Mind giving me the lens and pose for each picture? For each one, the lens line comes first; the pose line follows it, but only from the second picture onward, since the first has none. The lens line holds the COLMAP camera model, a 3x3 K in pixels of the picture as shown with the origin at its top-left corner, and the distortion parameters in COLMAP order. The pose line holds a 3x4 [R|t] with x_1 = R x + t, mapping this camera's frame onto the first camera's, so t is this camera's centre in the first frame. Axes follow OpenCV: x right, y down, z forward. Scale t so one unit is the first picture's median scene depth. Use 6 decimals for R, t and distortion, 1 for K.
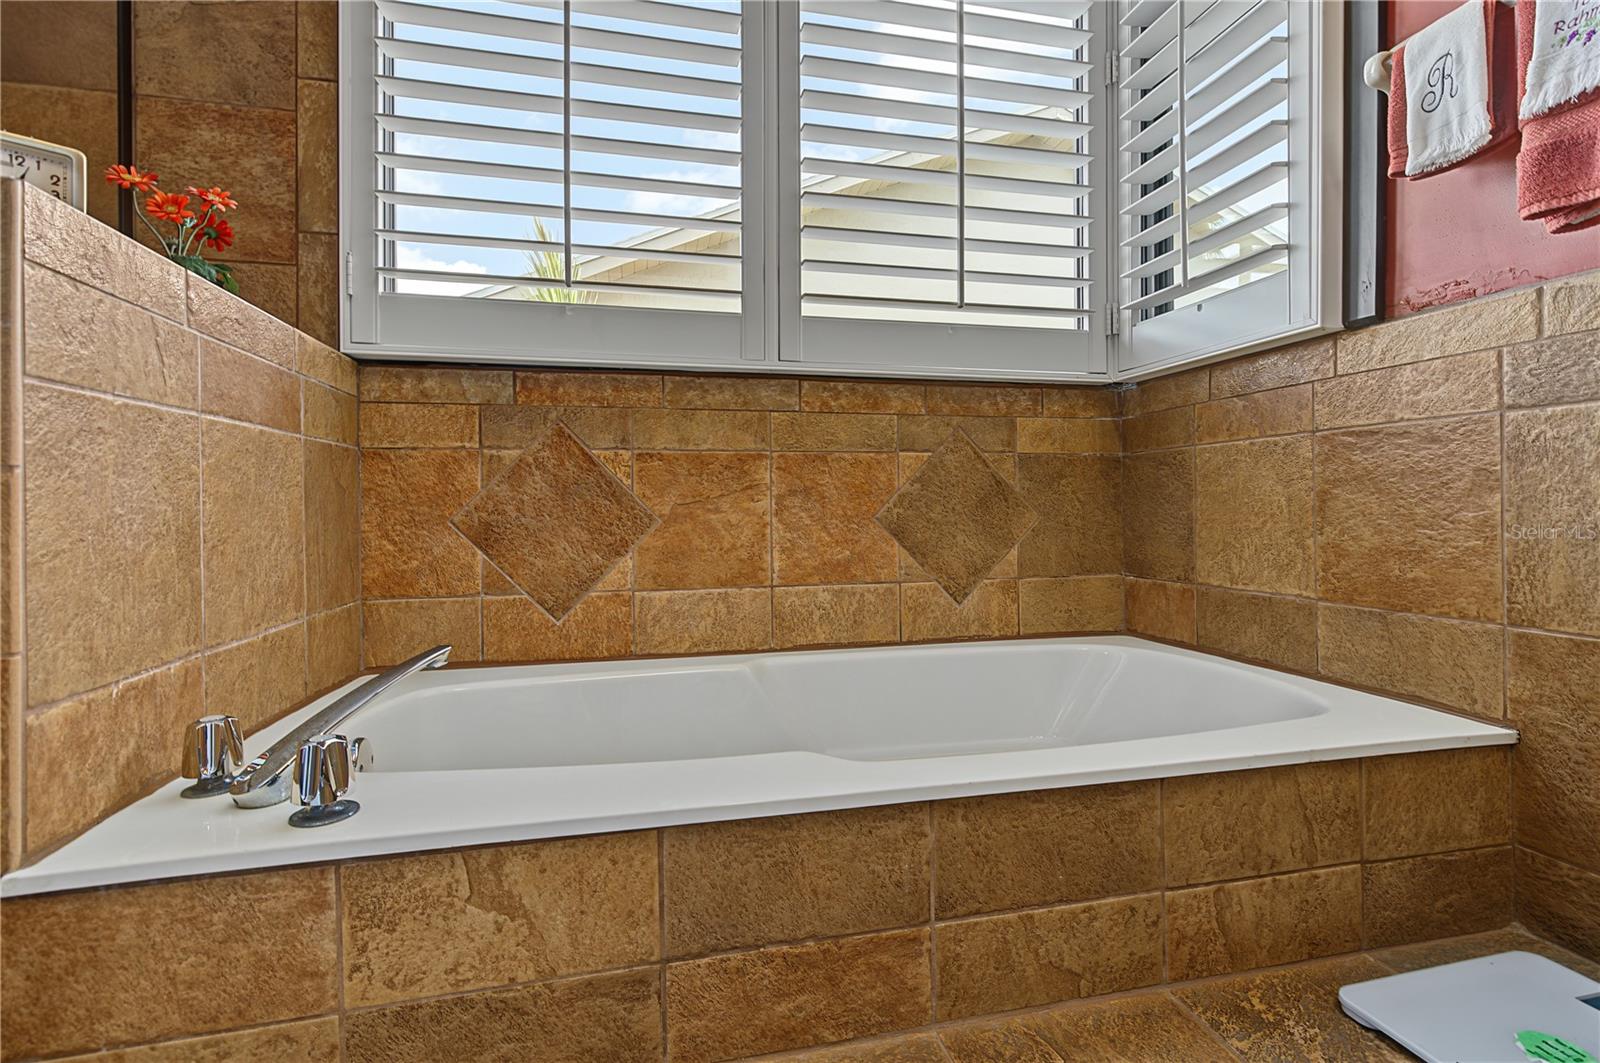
lens RADIAL K [[757.5, 0, 803.3], [0, 757.5, 524.7], [0, 0, 1]] dist [-0.004141, 0.000599]
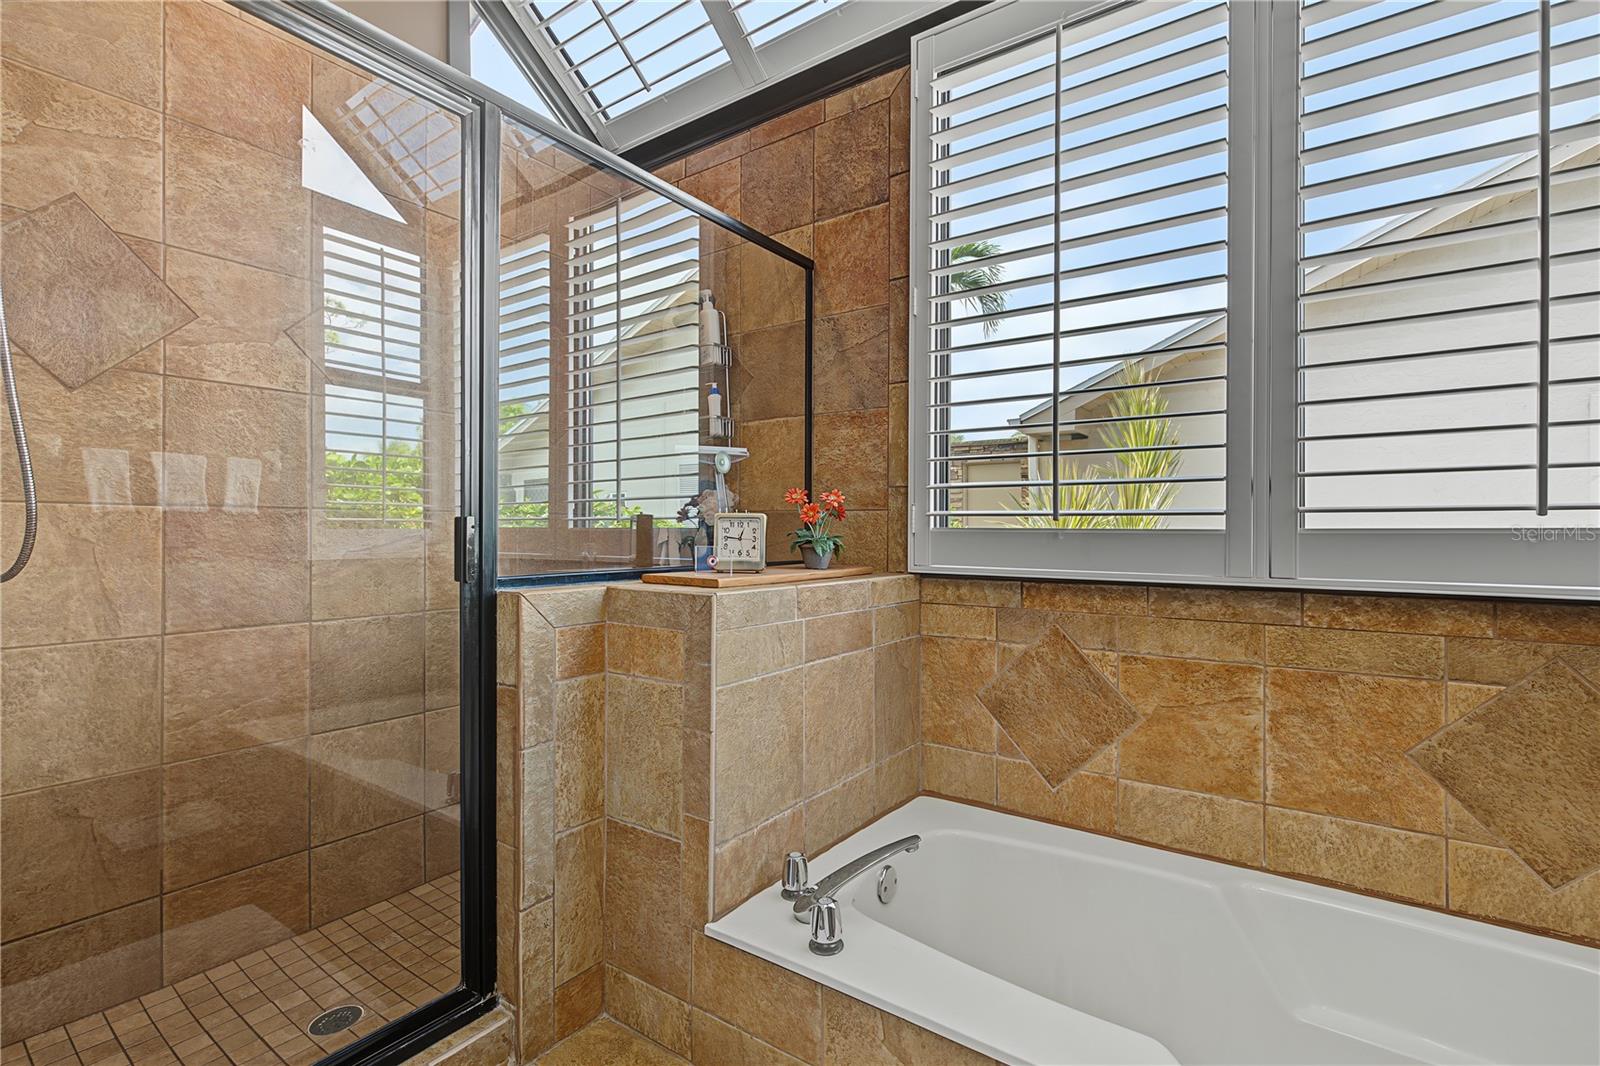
lens RADIAL K [[732.5, 0, 809.0], [0, 732.5, 530.3], [0, 0, 1]] dist [-0.002159, -0.000082]
pose [[0.660561, 0.009401, -0.750713, 0.287831], [-0.010864, 0.999937, 0.002963, -0.279501], [0.750693, 0.006198, 0.660622, -0.067020]]
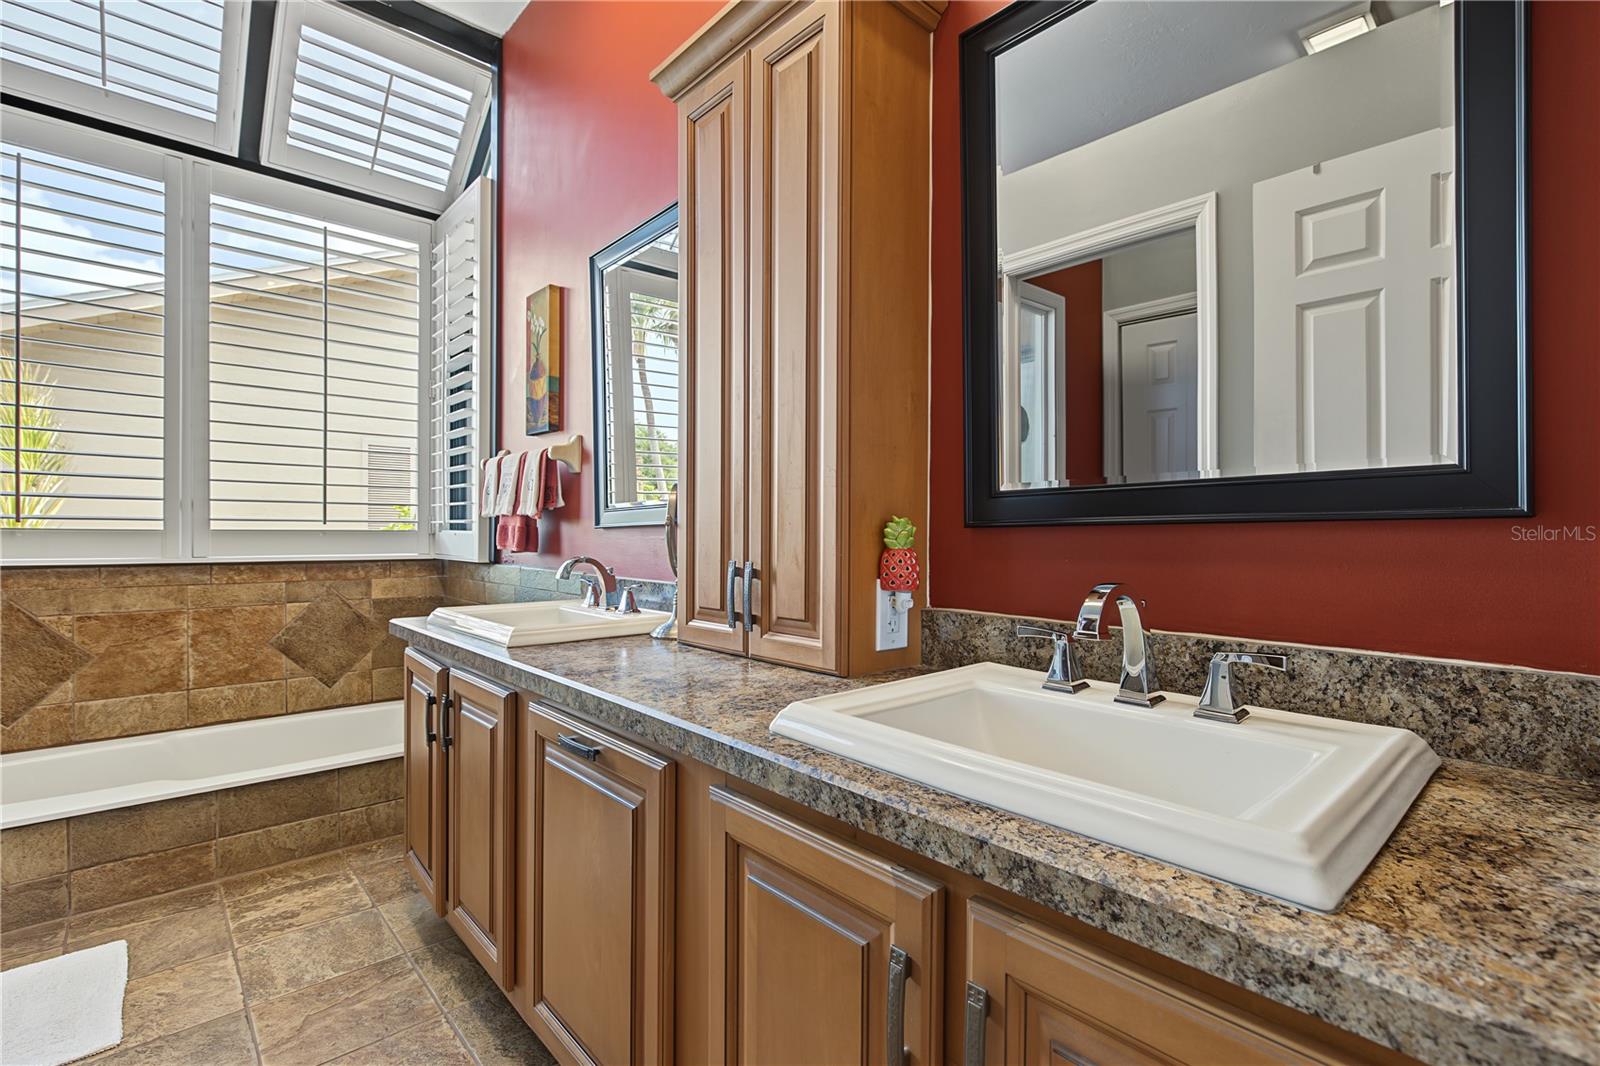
lens RADIAL K [[732.5, 0, 816.0], [0, 732.5, 543.3], [0, 0, 1]] dist [-0.002159, -0.000082]
pose [[0.862771, 0.004708, 0.505573, 0.353479], [-0.001217, 0.999973, -0.007236, -0.243096], [-0.505593, 0.005628, 0.862753, -1.150469]]
